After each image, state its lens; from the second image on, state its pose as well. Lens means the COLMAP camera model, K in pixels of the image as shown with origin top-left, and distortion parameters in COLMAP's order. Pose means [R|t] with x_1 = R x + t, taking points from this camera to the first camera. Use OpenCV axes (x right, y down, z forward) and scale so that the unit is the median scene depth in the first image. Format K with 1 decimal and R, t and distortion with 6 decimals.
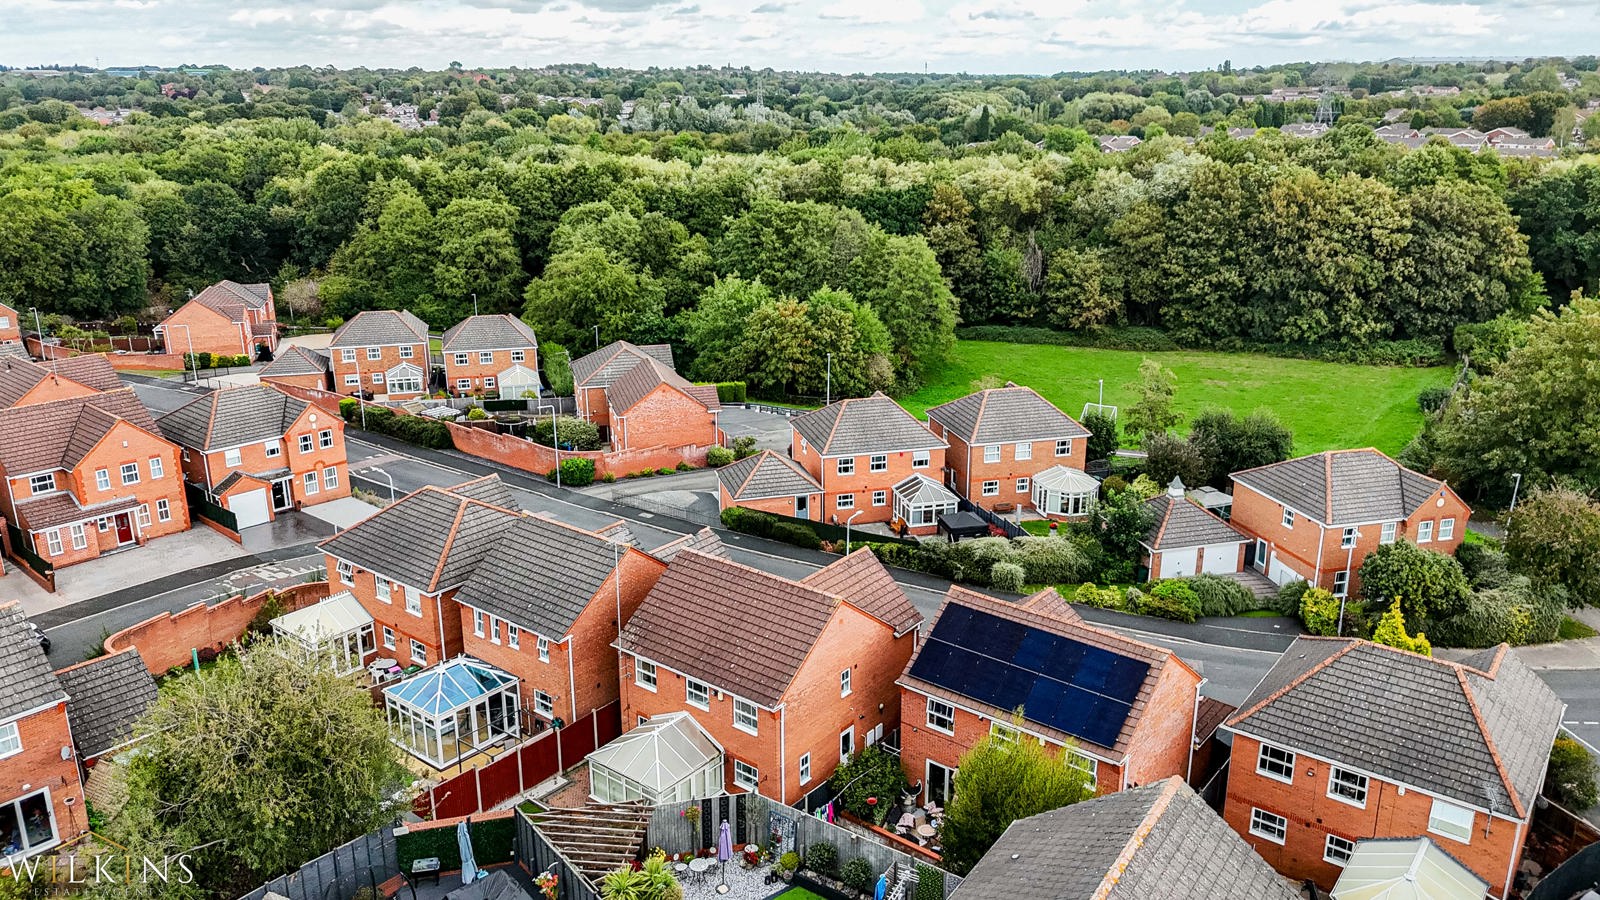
lens RADIAL K [[1192.6, 0, 807.0], [0, 1192.6, 447.0], [0, 0, 1]] dist [0.077807, -0.082652]
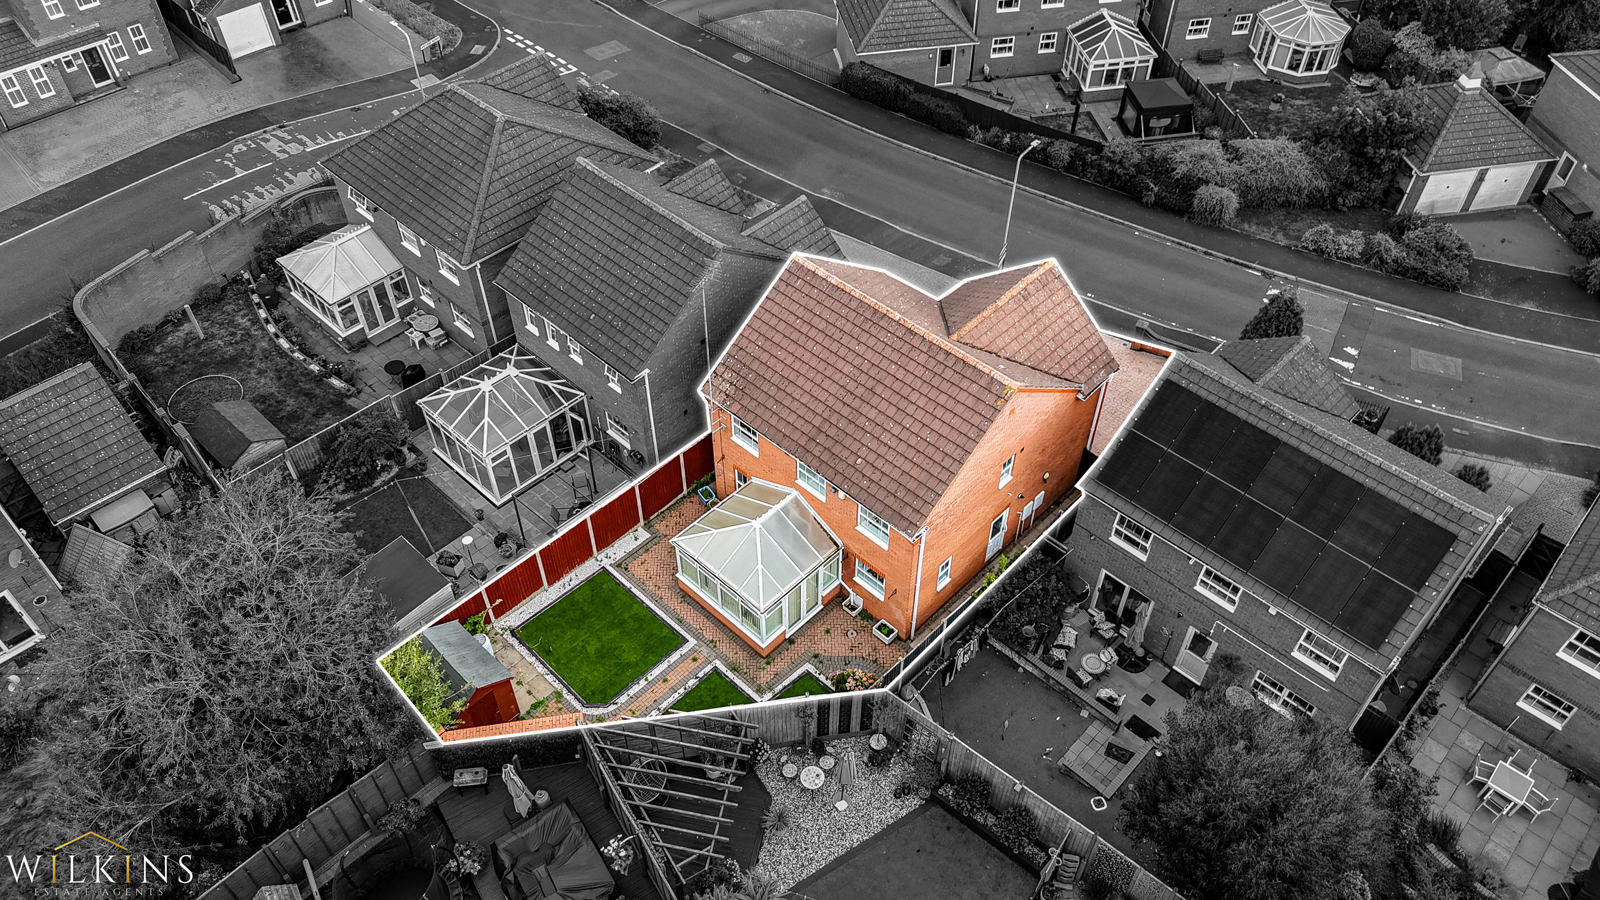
lens RADIAL K [[1192.6, 0, 807.0], [0, 1192.6, 447.0], [0, 0, 1]] dist [0.077807, -0.082652]
pose [[0.995863, 0.066994, -0.061384, -0.039815], [-0.028173, 0.869929, 0.492372, -0.153264], [0.086386, -0.488606, 0.868217, 0.283358]]
